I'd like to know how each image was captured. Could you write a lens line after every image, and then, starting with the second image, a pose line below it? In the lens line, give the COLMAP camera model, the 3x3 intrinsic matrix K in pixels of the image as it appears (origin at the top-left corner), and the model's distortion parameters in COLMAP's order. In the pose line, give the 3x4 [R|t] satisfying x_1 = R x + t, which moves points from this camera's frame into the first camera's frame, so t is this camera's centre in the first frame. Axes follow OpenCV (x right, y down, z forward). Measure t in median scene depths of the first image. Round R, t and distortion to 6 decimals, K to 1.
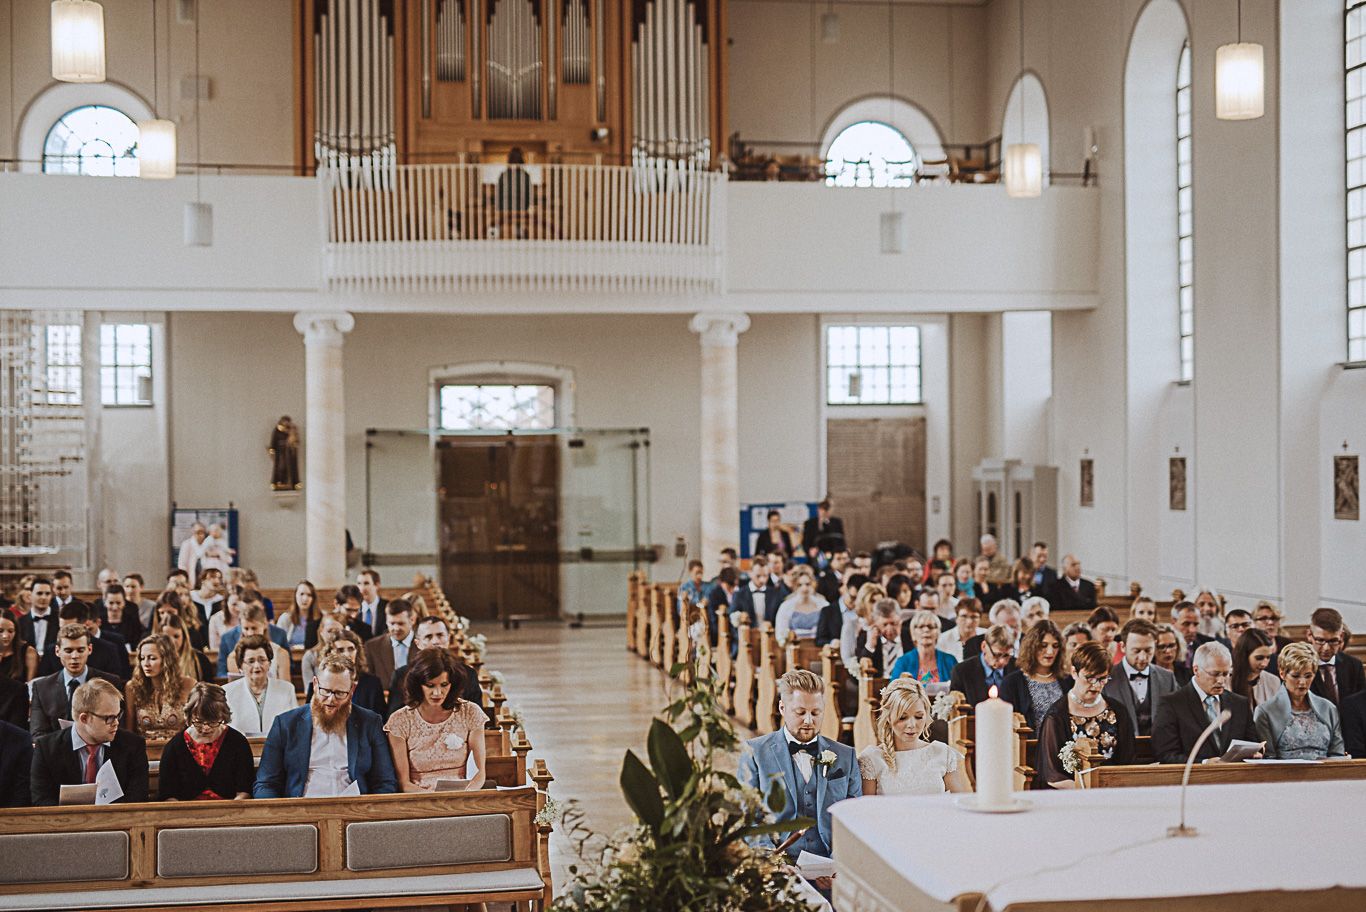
lens RADIAL K [[2004.3, 0, 683.3], [0, 2004.3, 465.4], [0, 0, 1]] dist [-0.009278, 0.000000]
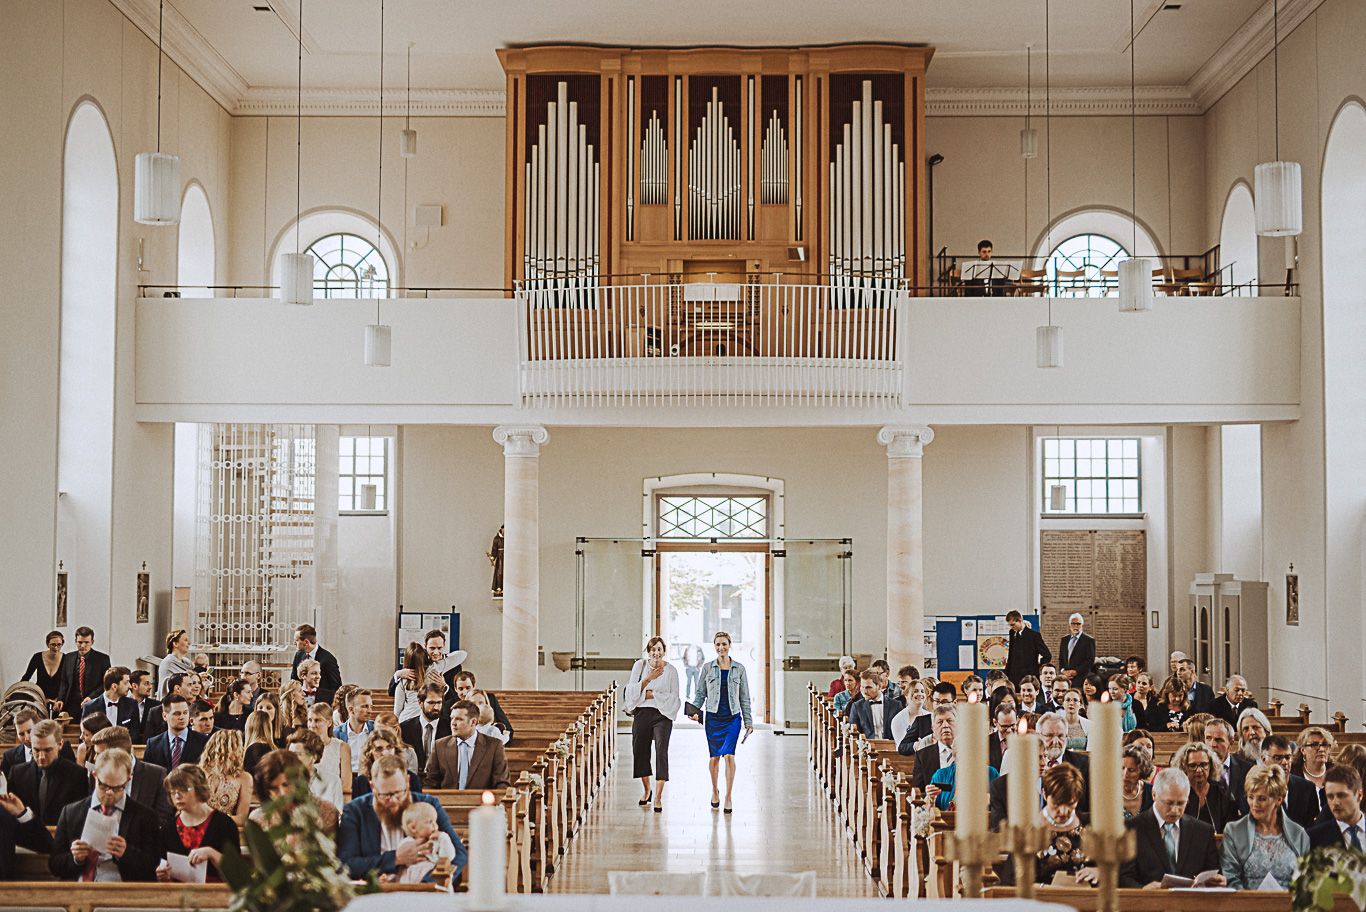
lens RADIAL K [[2004.3, 0, 687.6], [0, 2004.3, 452.5], [0, 0, 1]] dist [-0.009278, 0.000000]
pose [[0.981346, 0.001256, -0.192243, 0.102330], [-0.012465, 0.998290, -0.057108, -0.003462], [0.191843, 0.058439, 0.979684, -0.011670]]
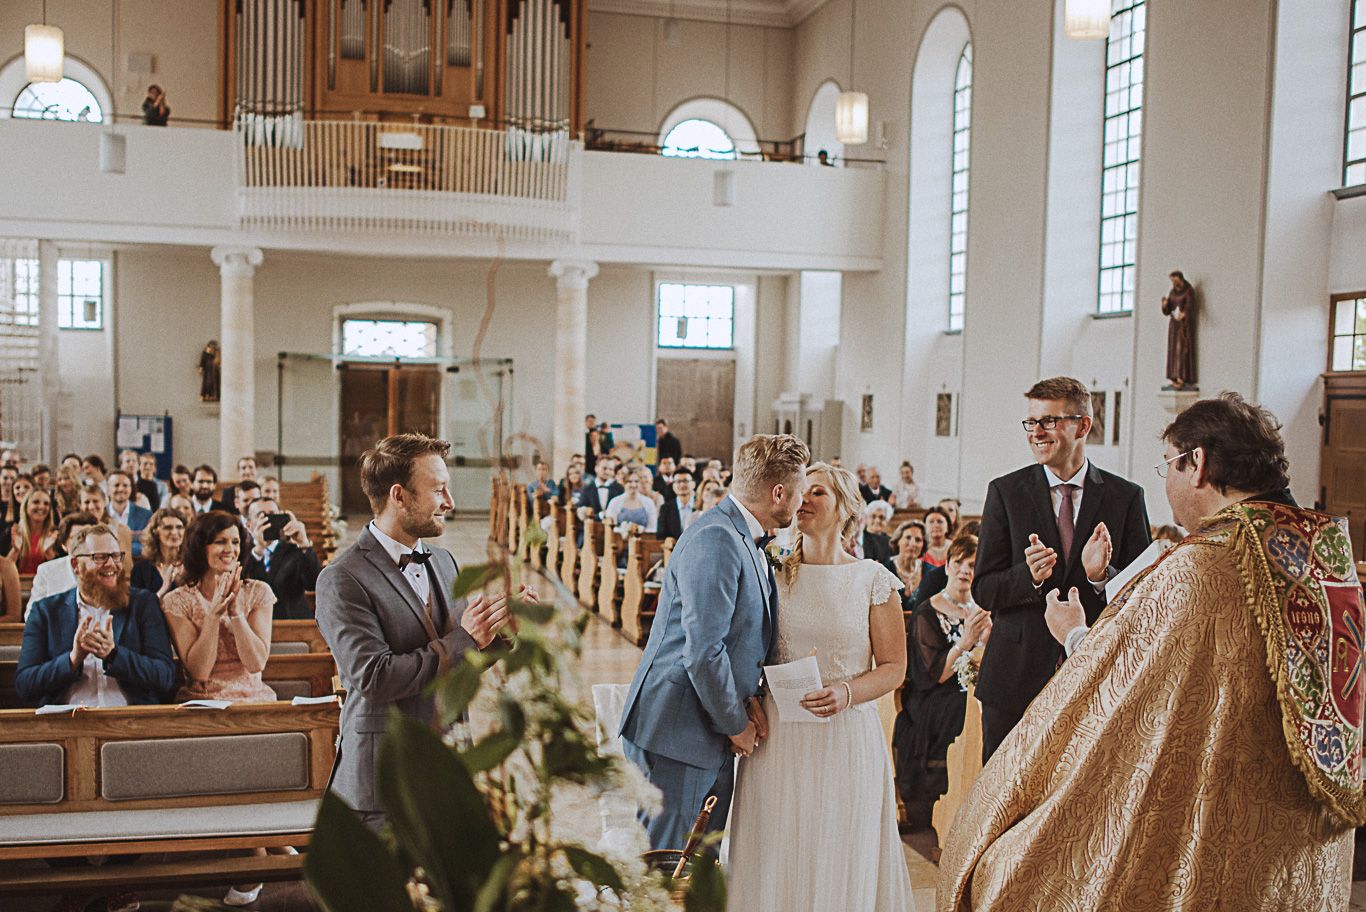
lens RADIAL K [[1357.1, 0, 635.4], [0, 1357.1, 515.5], [0, 0, 1]] dist [-0.064852, 0.000000]
pose [[0.997336, 0.023698, 0.068991, 0.002626], [-0.028595, 0.997076, 0.070871, 0.016841], [-0.067110, -0.072655, 0.995097, 0.176844]]
